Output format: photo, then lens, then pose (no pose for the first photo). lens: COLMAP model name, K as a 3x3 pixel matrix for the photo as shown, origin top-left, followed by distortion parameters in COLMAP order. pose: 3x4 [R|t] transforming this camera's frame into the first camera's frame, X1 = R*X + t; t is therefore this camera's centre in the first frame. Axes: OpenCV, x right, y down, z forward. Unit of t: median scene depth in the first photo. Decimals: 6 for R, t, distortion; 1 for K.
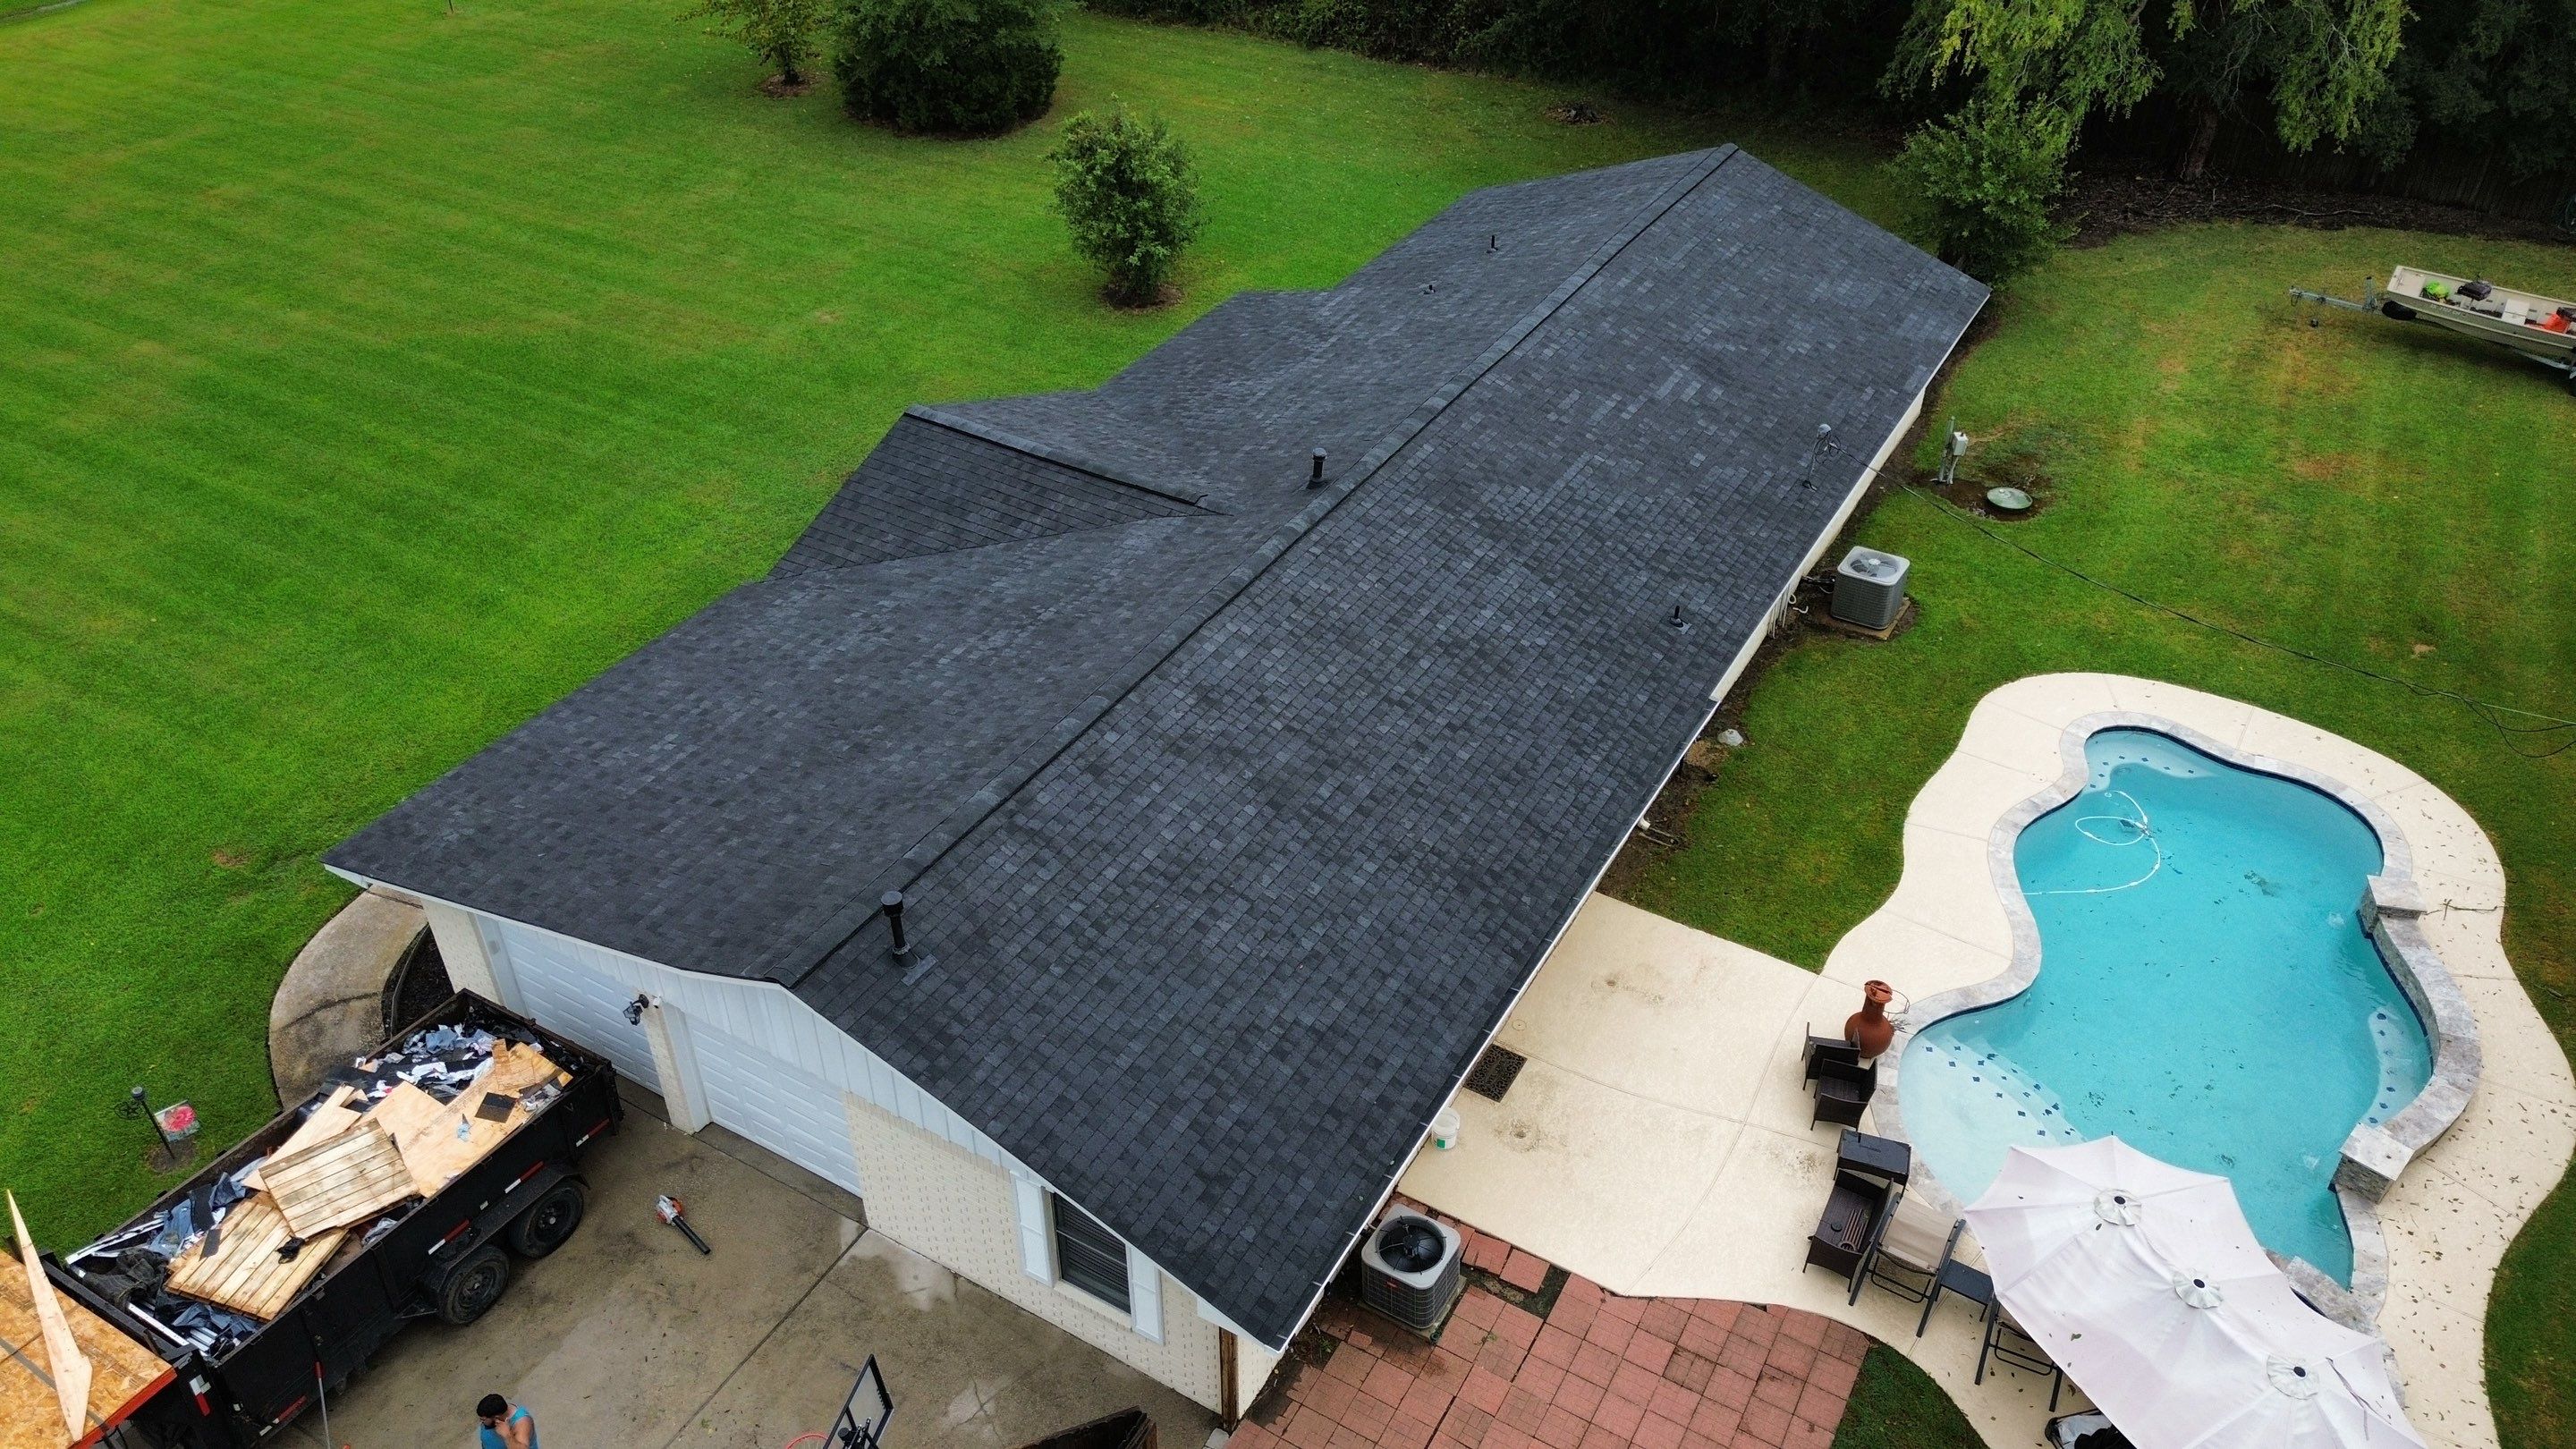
lens RADIAL K [[1830.8, 0, 1294.7], [0, 1830.8, 725.1], [0, 0, 1]] dist [0.090694, -0.094989]
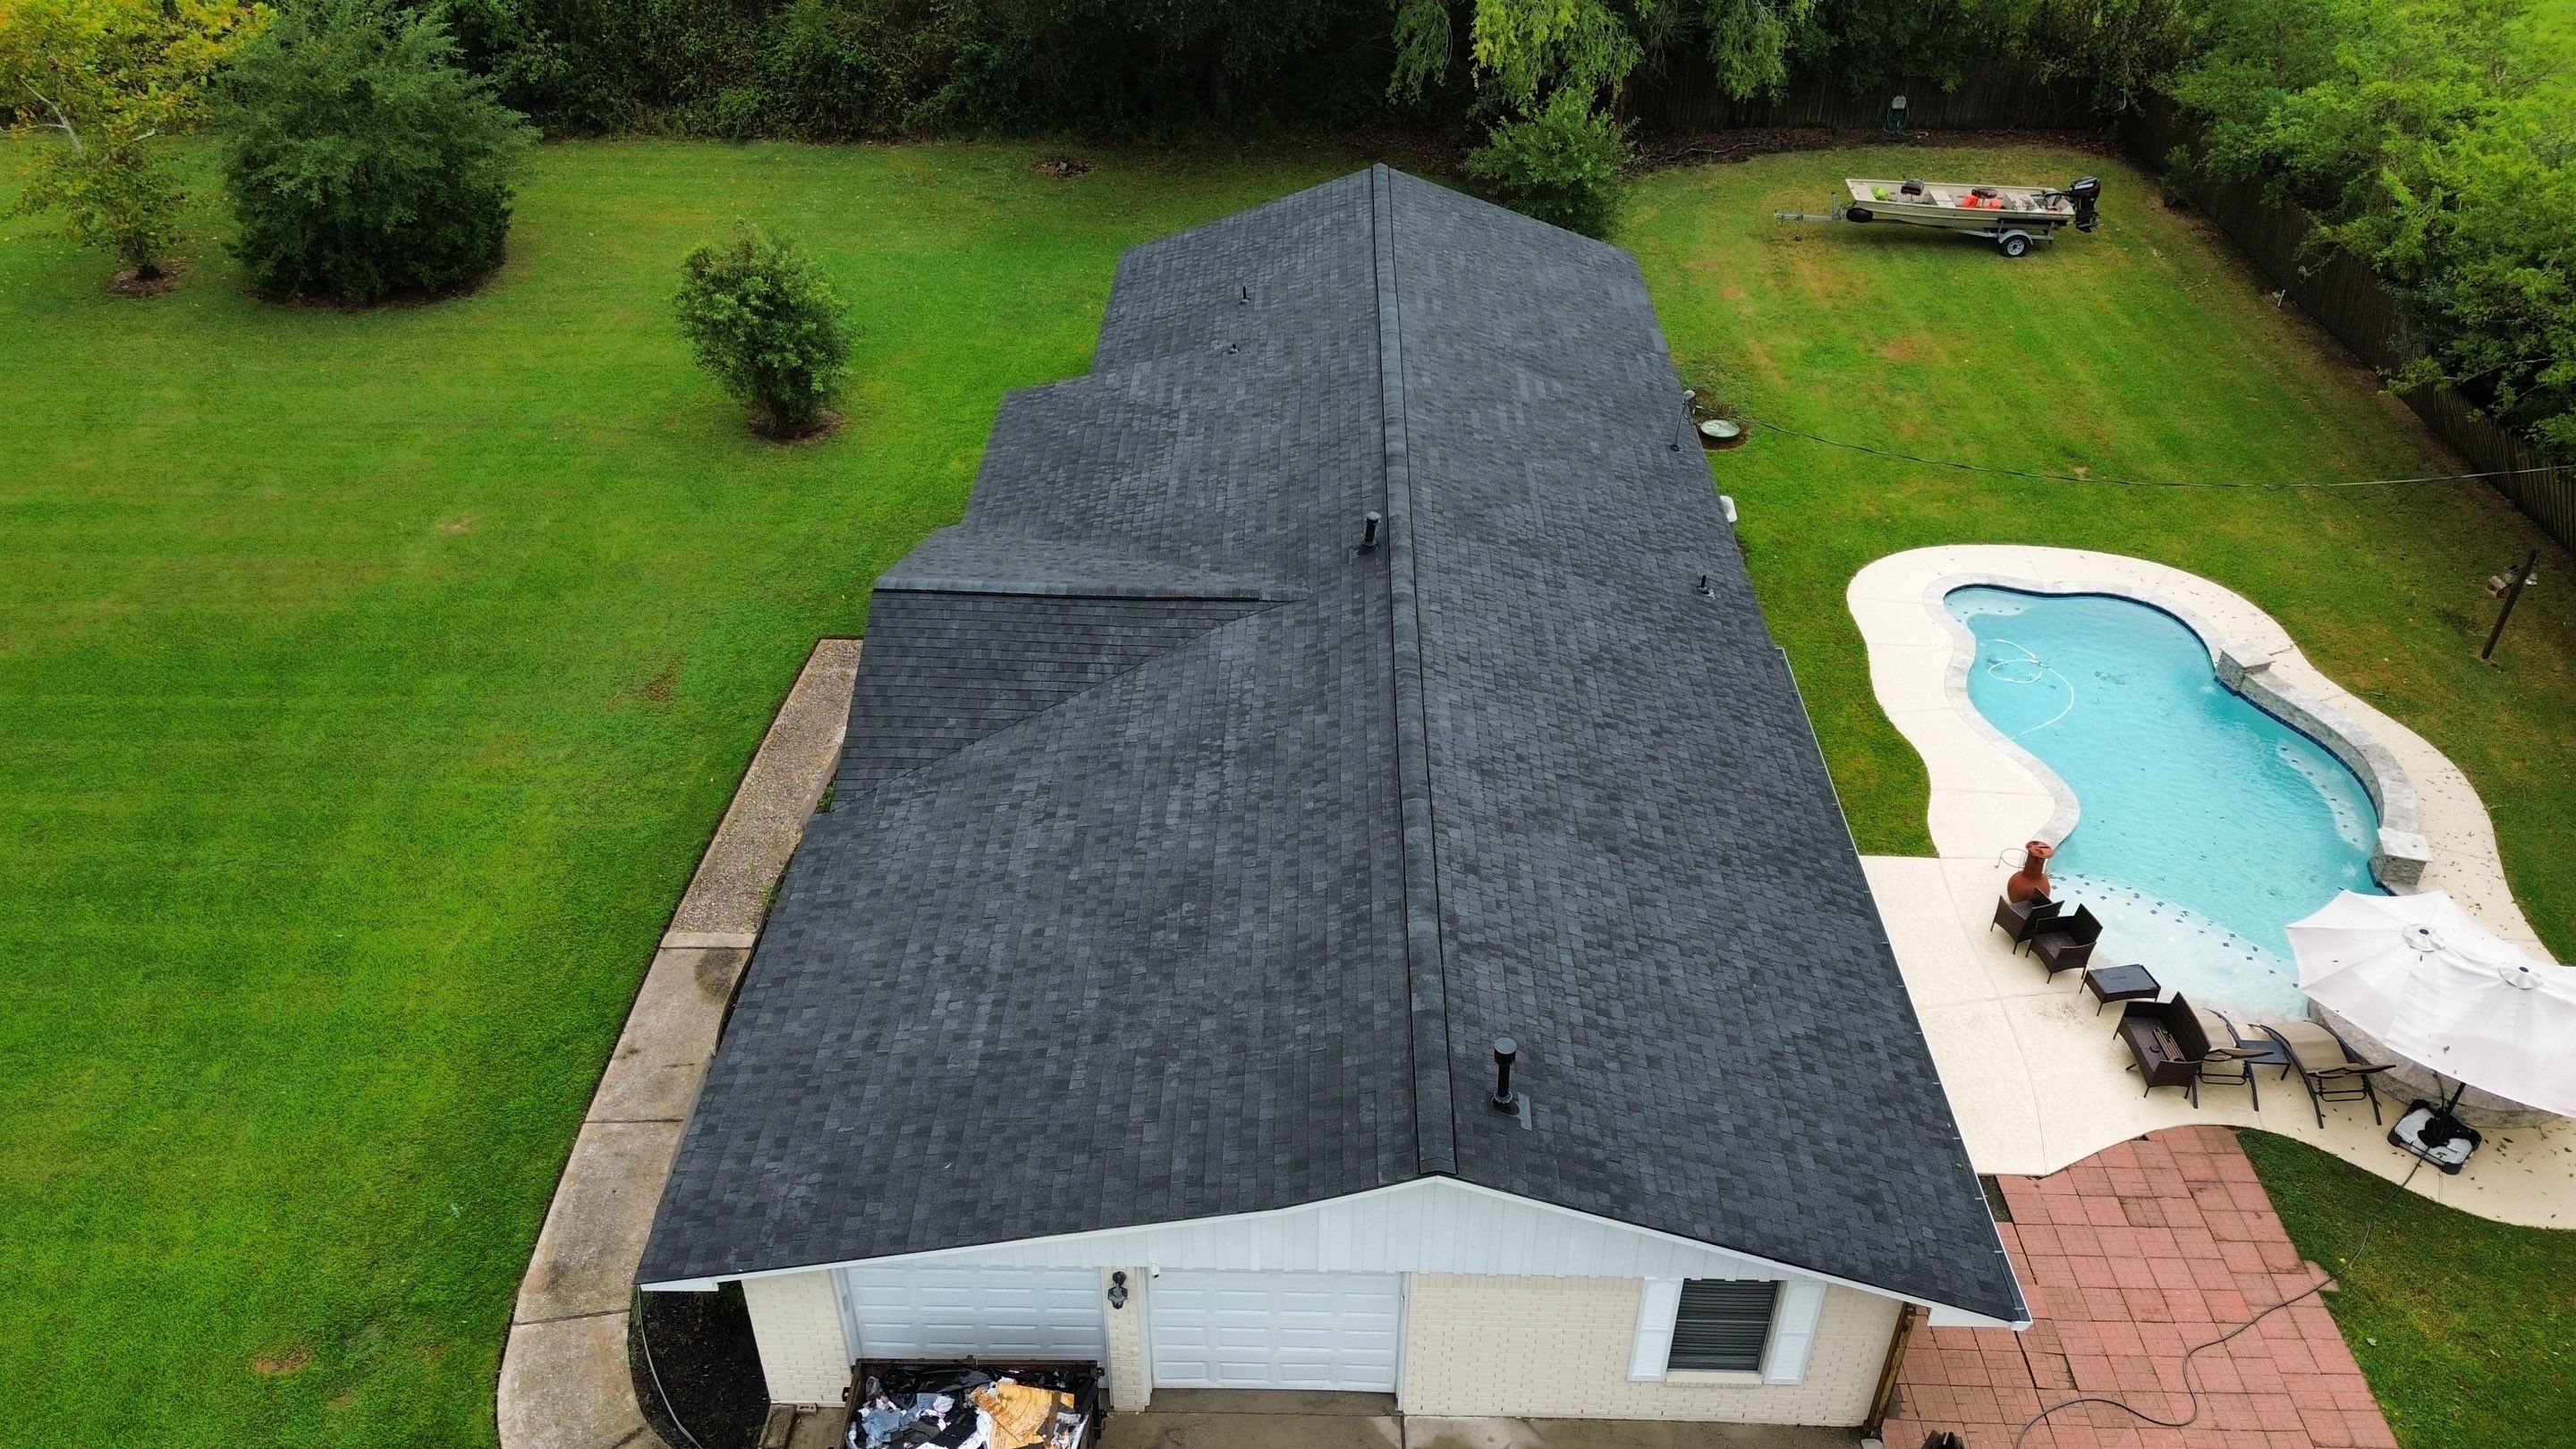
lens RADIAL K [[1830.8, 0, 1294.7], [0, 1830.8, 725.1], [0, 0, 1]] dist [0.090694, -0.094989]
pose [[0.873759, -0.278706, 0.398583, -0.411247], [0.286560, 0.957180, 0.041113, -0.085074], [-0.392974, 0.078295, 0.916210, 0.106098]]
